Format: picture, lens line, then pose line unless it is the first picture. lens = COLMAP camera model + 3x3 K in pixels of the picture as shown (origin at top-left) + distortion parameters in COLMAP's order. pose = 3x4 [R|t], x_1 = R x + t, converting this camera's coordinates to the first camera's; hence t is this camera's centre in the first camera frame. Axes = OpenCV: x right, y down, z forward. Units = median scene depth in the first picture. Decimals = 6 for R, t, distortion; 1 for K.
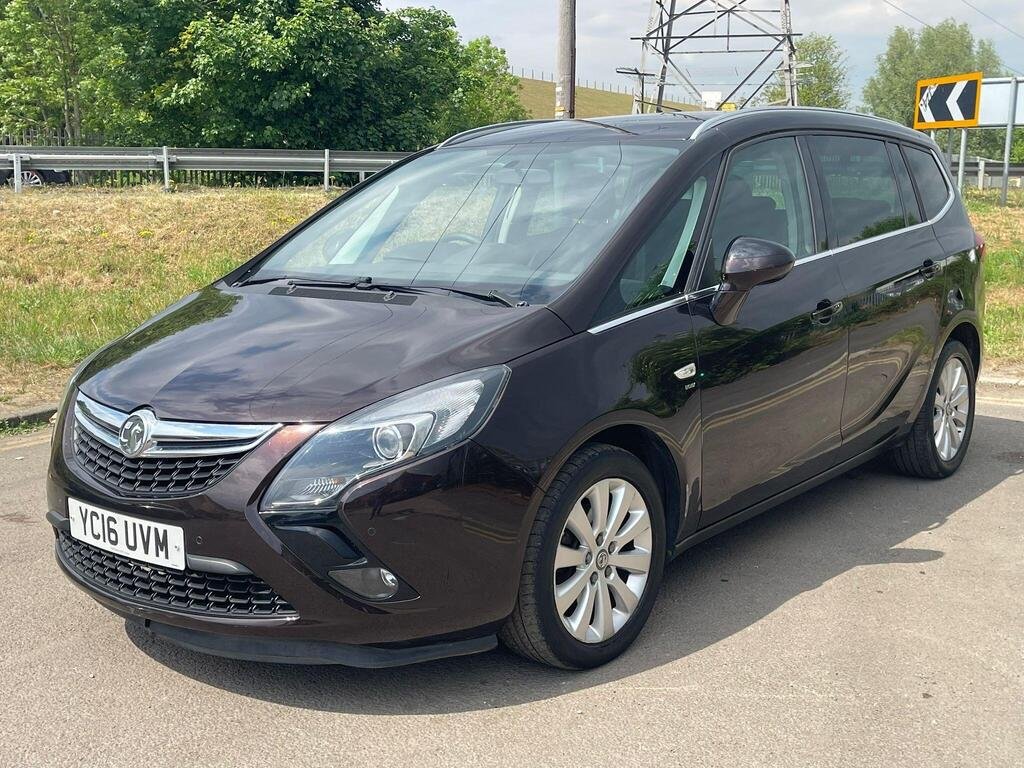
lens RADIAL K [[1201.4, 0, 512.0], [0, 1201.4, 384.0], [0, 0, 1]] dist [0.005307, 0.055982]
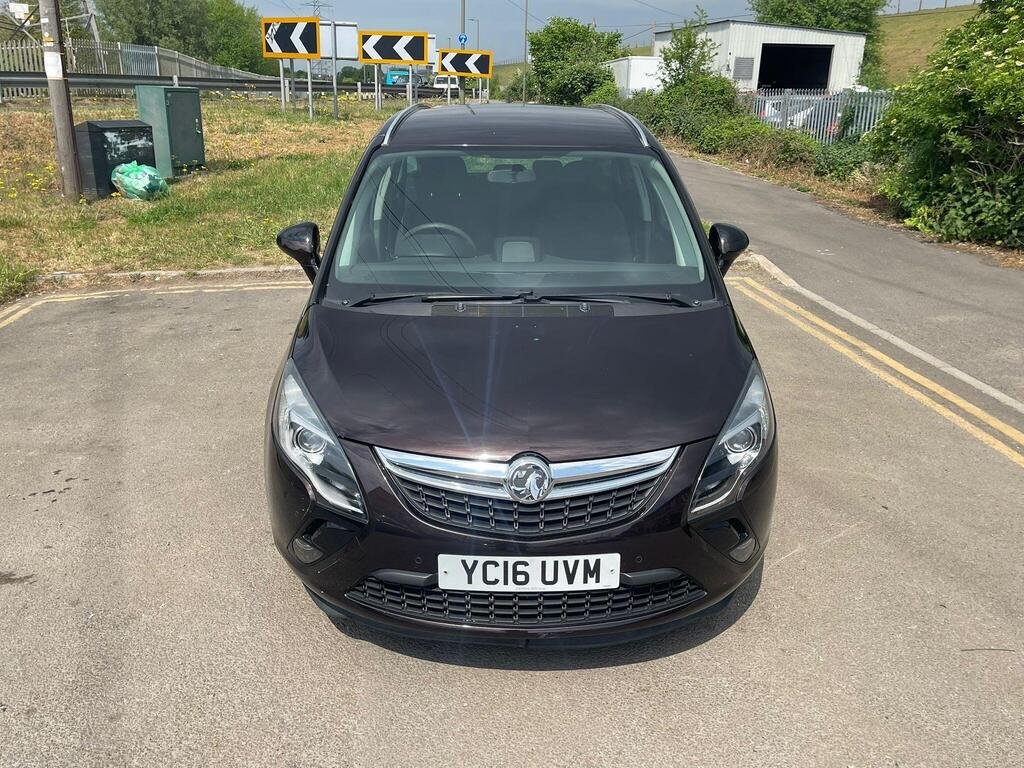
lens RADIAL K [[884.1, 0, 512.0], [0, 884.1, 384.0], [0, 0, 1]] dist [0.021243, 0.009694]
pose [[0.769316, -0.188766, 0.610345, -0.686304], [0.087219, 0.977440, 0.192365, -0.169906], [-0.632887, -0.094756, 0.768424, 0.361802]]
